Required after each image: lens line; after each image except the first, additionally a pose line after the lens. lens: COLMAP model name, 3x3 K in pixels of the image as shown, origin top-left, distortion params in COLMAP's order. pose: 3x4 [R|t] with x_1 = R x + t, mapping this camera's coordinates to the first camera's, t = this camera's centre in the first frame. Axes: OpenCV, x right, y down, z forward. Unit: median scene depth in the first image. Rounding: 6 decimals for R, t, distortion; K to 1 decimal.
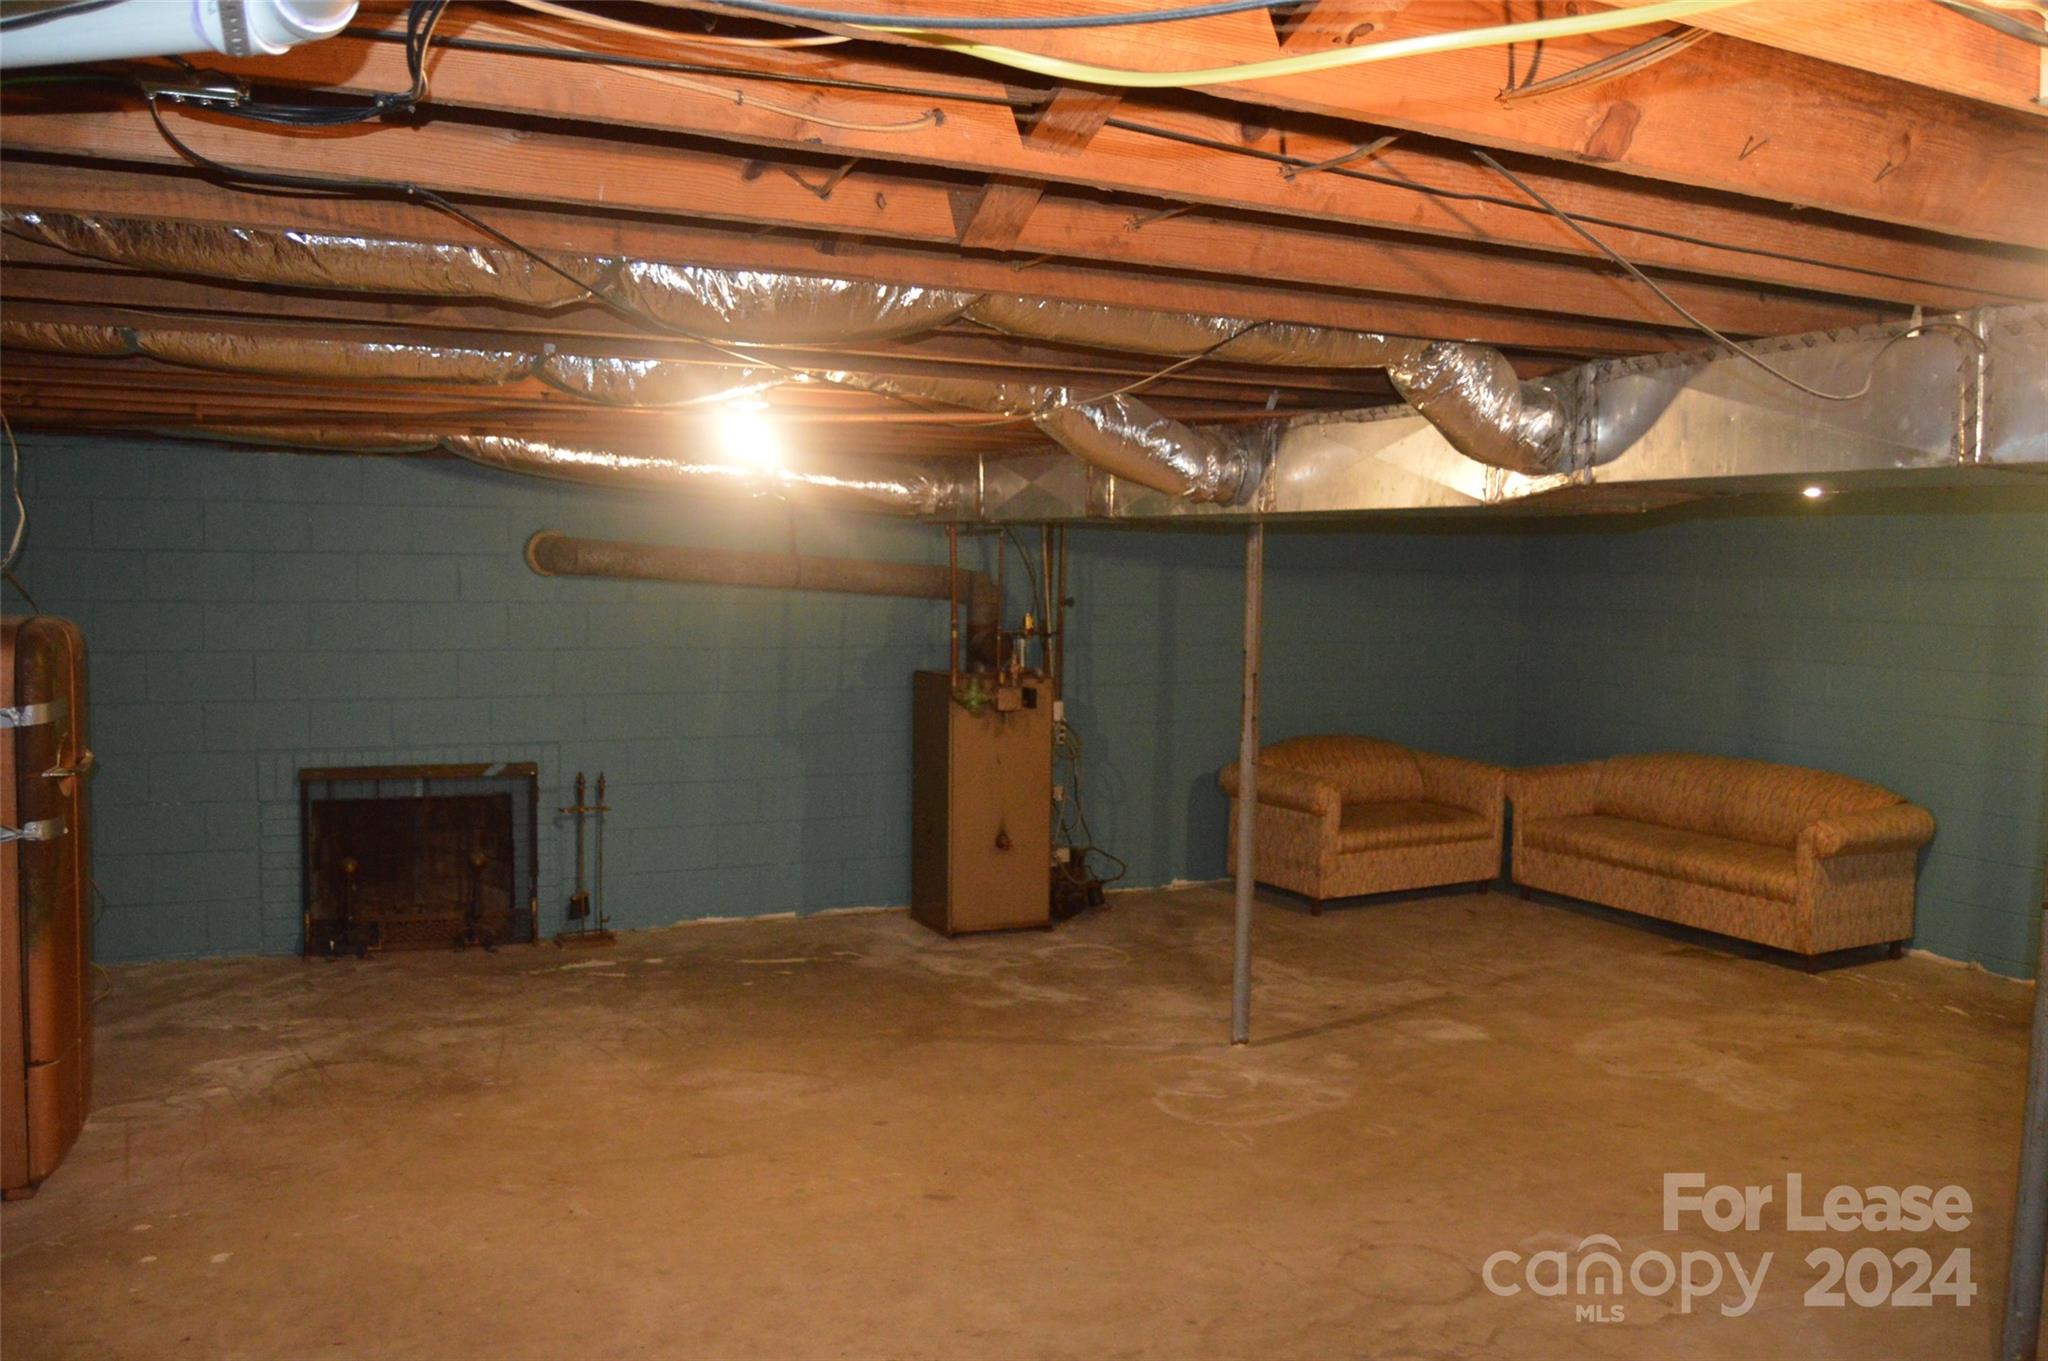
lens RADIAL K [[1635.4, 0, 1021.6], [0, 1635.4, 674.8], [0, 0, 1]] dist [-0.077087, 0.008308]
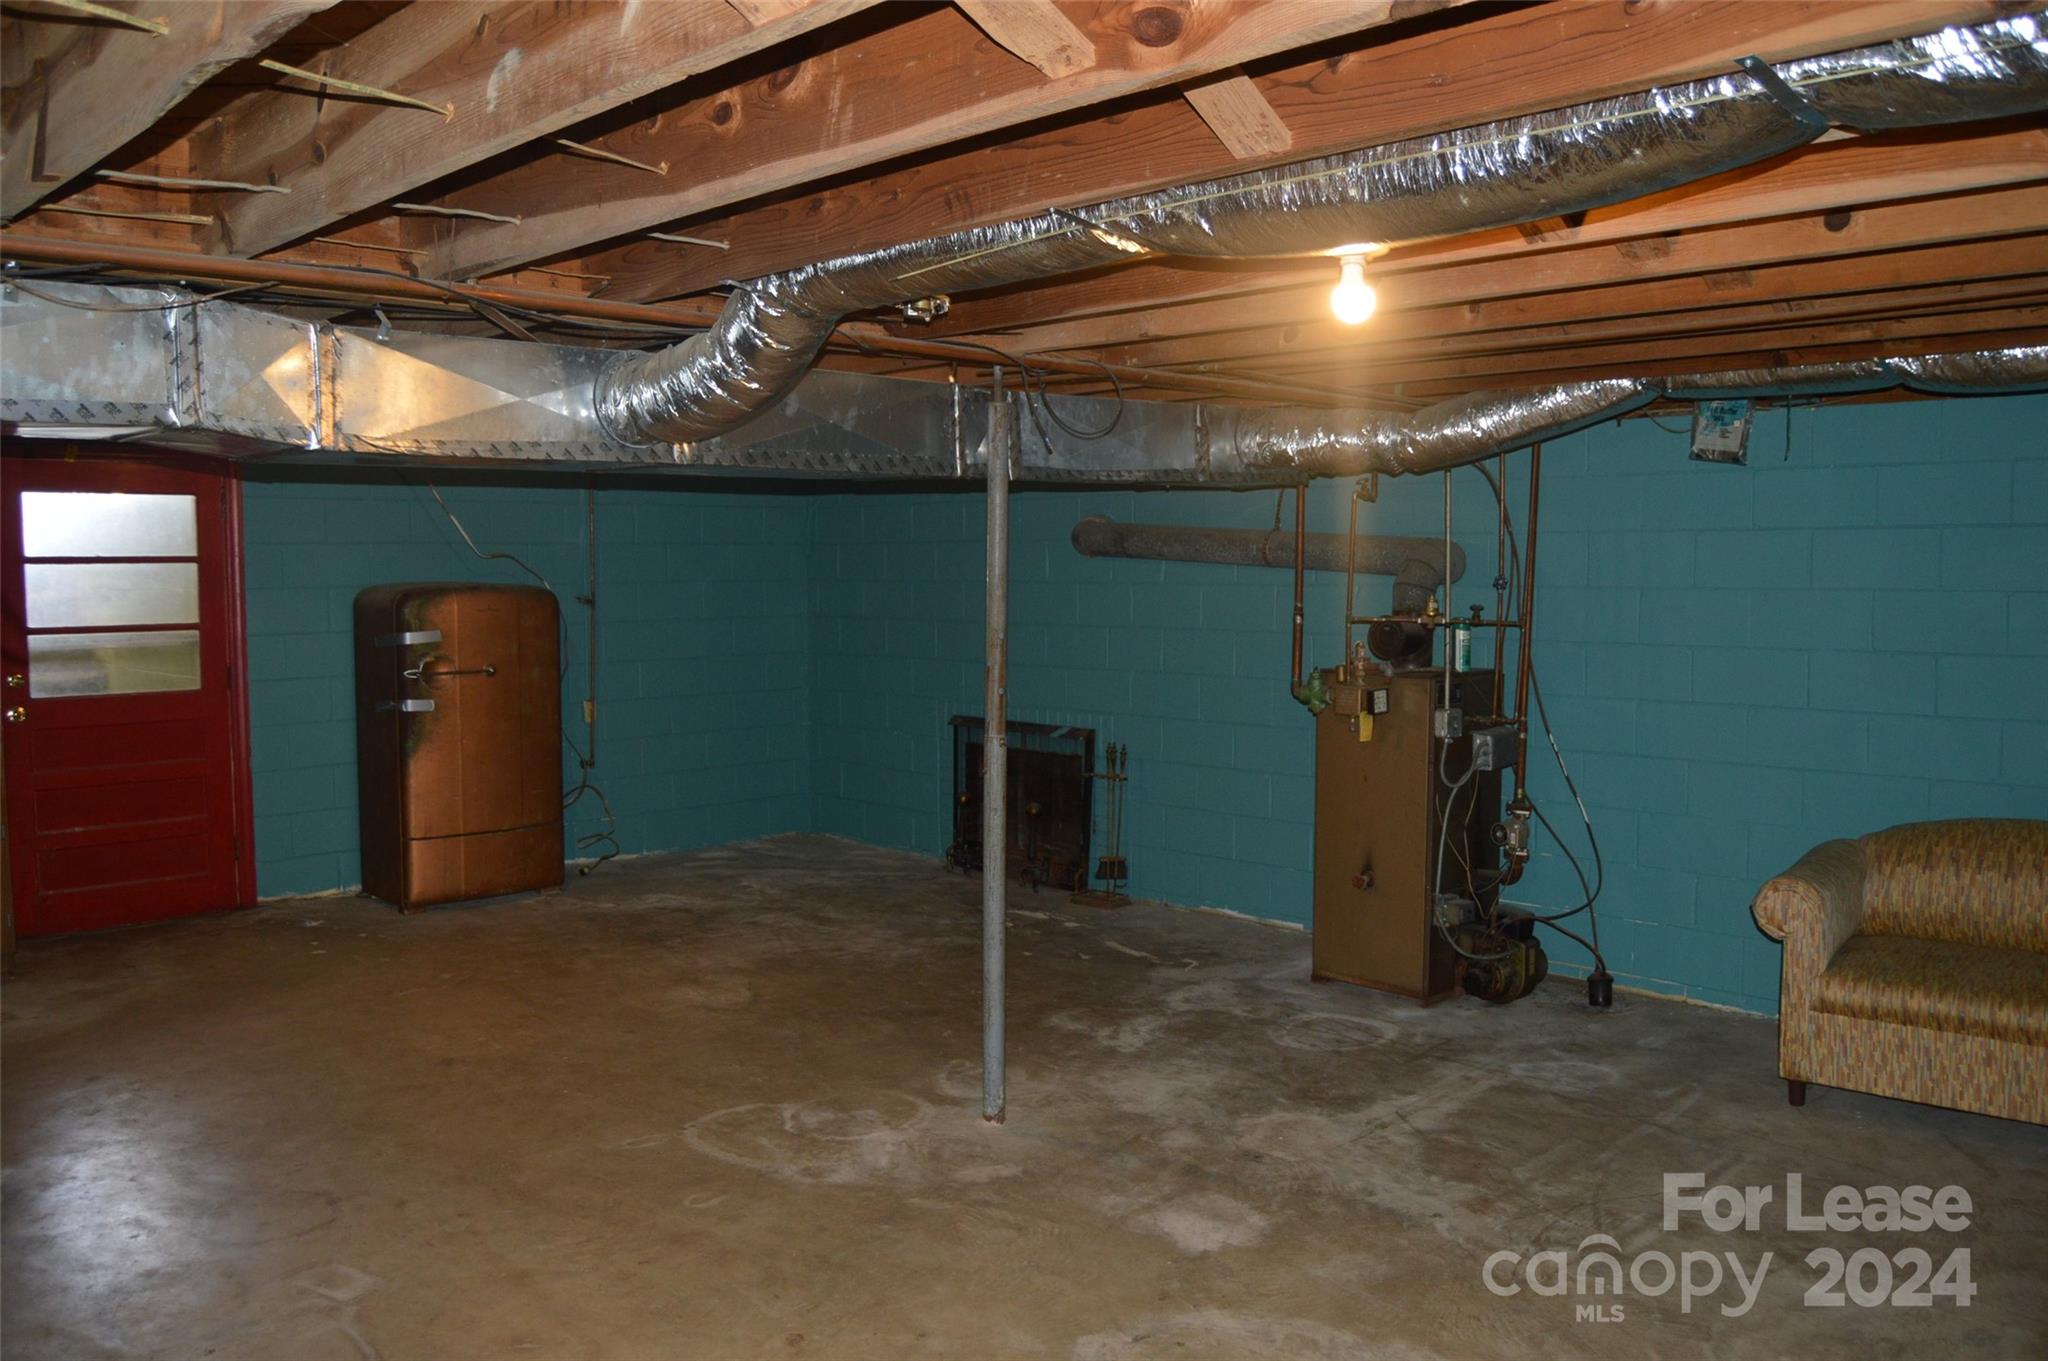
lens RADIAL K [[1635.4, 0, 1022.0], [0, 1635.4, 686.4], [0, 0, 1]] dist [-0.077087, 0.008308]
pose [[0.308299, 0.054186, -0.949745, 0.870647], [-0.049731, 0.997929, 0.040792, -0.020882], [0.949989, 0.034655, 0.310355, 0.735944]]
